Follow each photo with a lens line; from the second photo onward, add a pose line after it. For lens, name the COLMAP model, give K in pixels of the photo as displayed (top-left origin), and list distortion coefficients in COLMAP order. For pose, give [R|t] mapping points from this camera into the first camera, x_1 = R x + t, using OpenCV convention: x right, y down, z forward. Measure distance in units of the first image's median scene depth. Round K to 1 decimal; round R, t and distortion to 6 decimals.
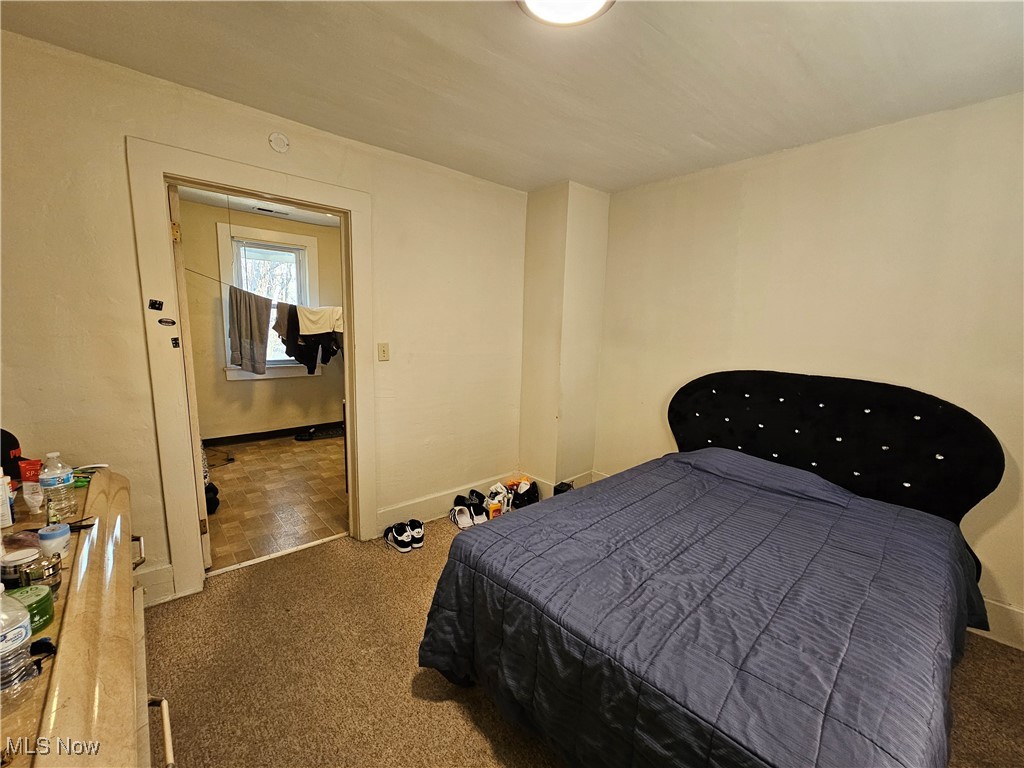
lens RADIAL K [[420.0, 0, 515.1], [0, 420.0, 382.0], [0, 0, 1]] dist [0.002365, -0.000927]
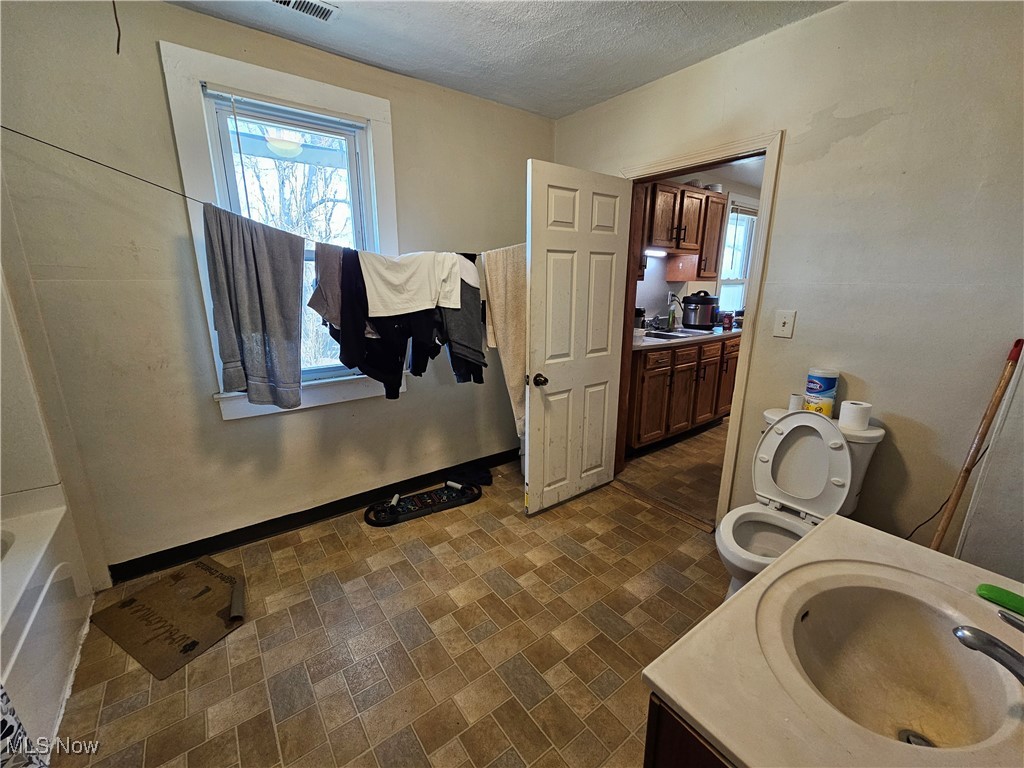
lens RADIAL K [[420.0, 0, 510.5], [0, 420.0, 384.1], [0, 0, 1]] dist [0.002365, -0.000927]
pose [[0.996219, -0.009276, -0.086377, -0.324844], [0.017570, 0.995250, 0.095756, -0.082161], [0.085078, -0.096912, 0.991650, 0.564744]]
